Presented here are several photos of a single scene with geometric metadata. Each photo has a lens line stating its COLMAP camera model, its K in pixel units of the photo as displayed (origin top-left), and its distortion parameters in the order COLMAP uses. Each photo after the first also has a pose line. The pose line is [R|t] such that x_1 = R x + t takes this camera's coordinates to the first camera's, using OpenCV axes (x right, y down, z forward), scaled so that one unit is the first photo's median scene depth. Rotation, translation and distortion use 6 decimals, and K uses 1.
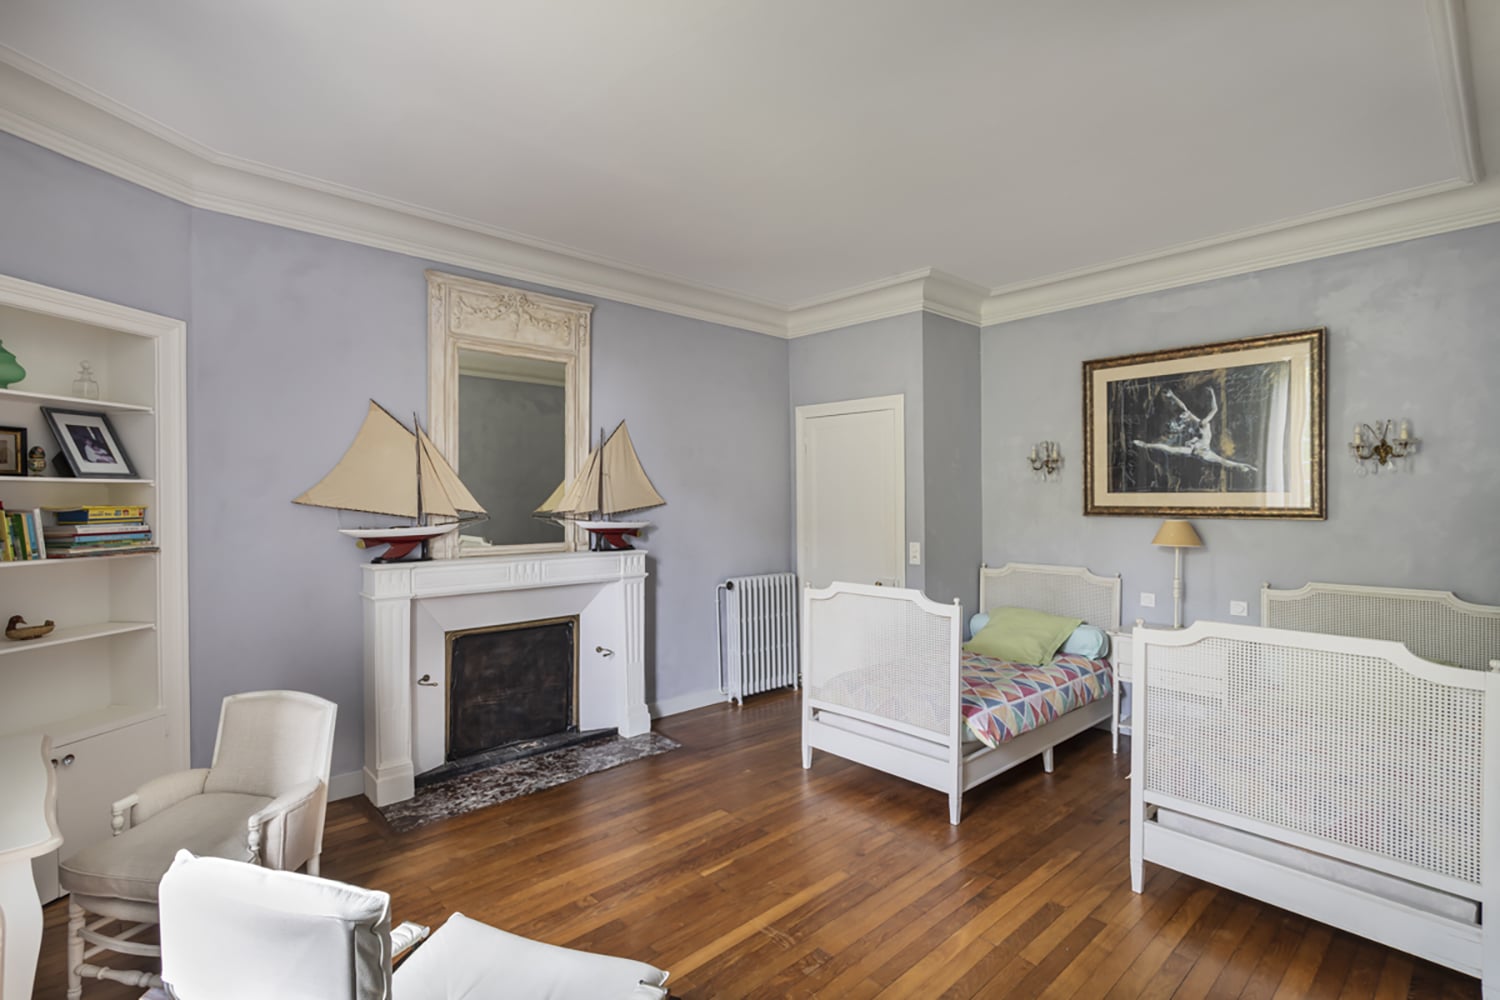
lens RADIAL K [[683.1, 0, 750.0], [0, 683.1, 500.0], [0, 0, 1]] dist [-0.002744, -0.000078]
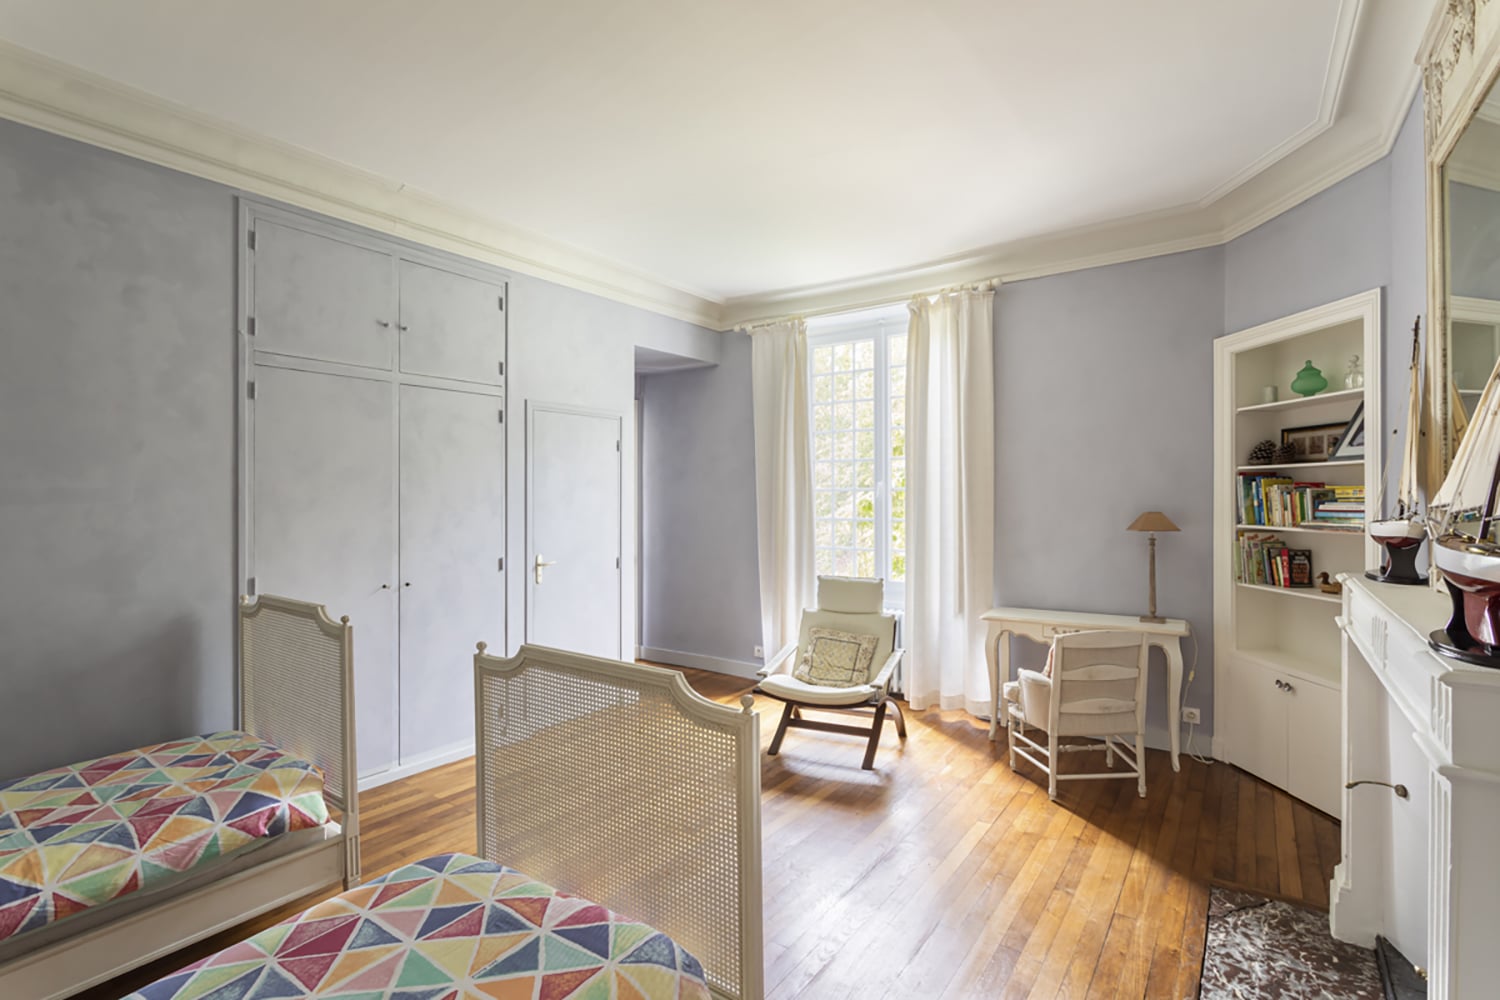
lens RADIAL K [[683.1, 0, 750.0], [0, 683.1, 500.0], [0, 0, 1]] dist [-0.002744, -0.000078]
pose [[-0.977483, 0.003041, -0.210992, 0.180415], [0.001450, 0.999969, 0.007693, 0.017459], [0.211009, 0.007214, -0.977457, 1.534267]]
